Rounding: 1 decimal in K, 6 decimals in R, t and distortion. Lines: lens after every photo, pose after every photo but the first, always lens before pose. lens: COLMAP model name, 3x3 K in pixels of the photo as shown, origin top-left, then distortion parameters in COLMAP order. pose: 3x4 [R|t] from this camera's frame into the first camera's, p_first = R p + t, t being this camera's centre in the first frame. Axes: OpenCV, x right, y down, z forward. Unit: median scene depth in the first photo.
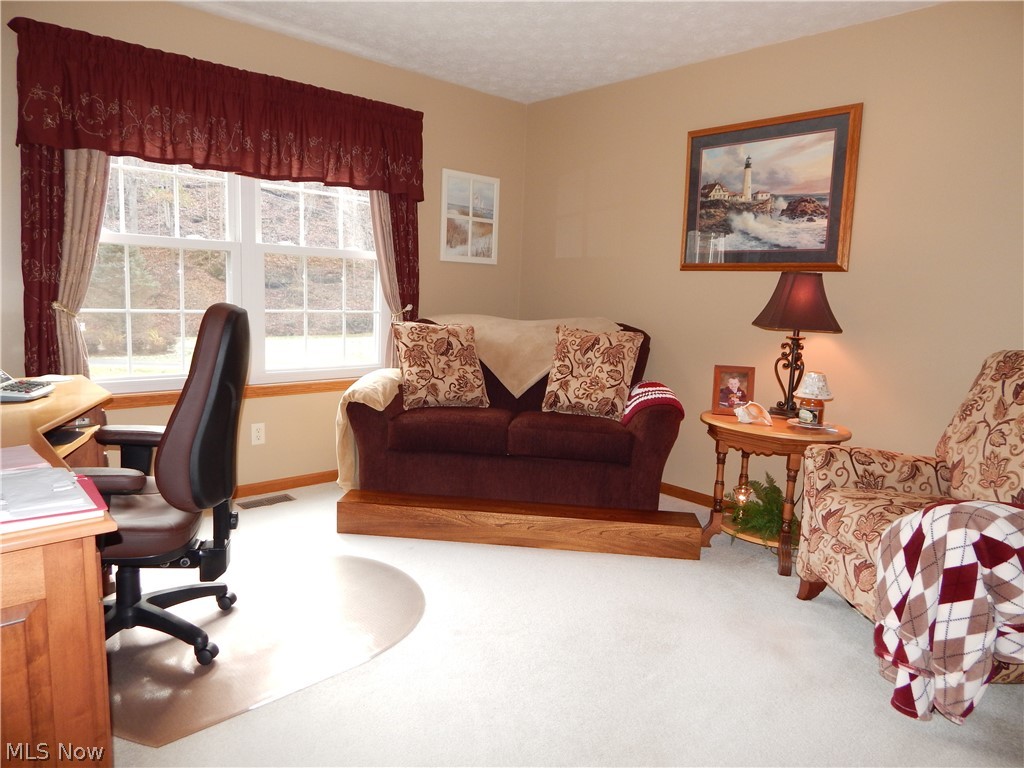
lens RADIAL K [[692.6, 0, 513.0], [0, 692.6, 378.9], [0, 0, 1]] dist [0.027450, -0.015368]
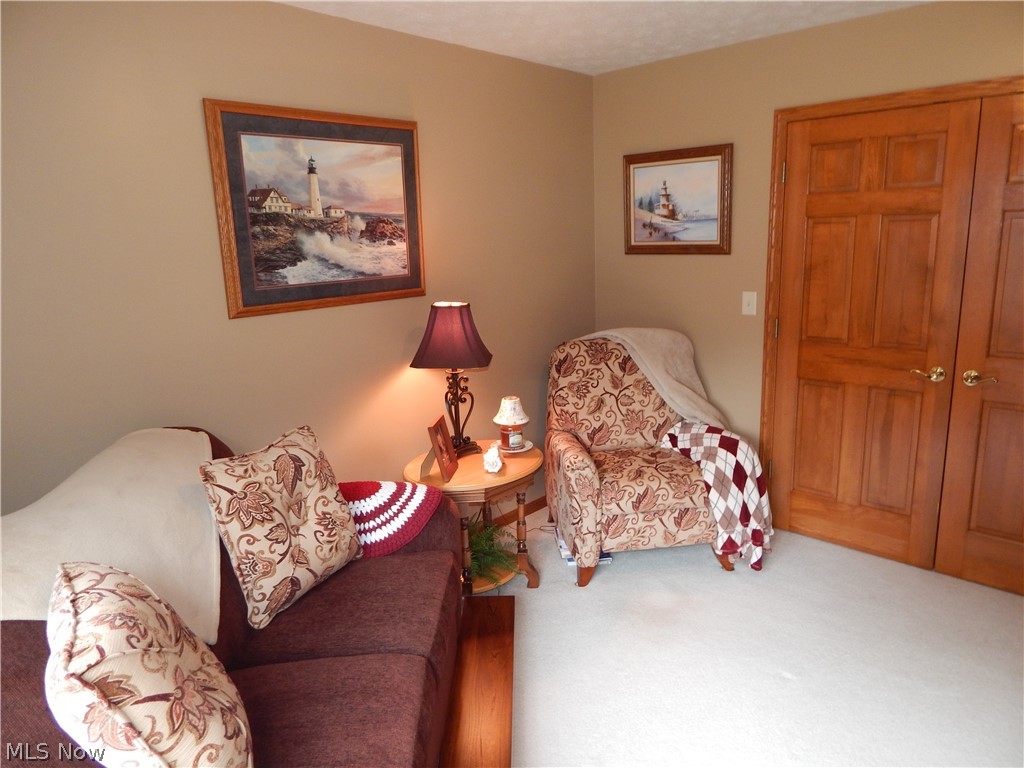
lens RADIAL K [[692.6, 0, 513.0], [0, 692.6, 378.9], [0, 0, 1]] dist [0.027450, -0.015368]
pose [[-0.090163, -0.245247, 0.965259, -0.463809], [0.162845, 0.952532, 0.257225, -0.251567], [-0.982523, 0.180380, -0.045946, 0.868808]]
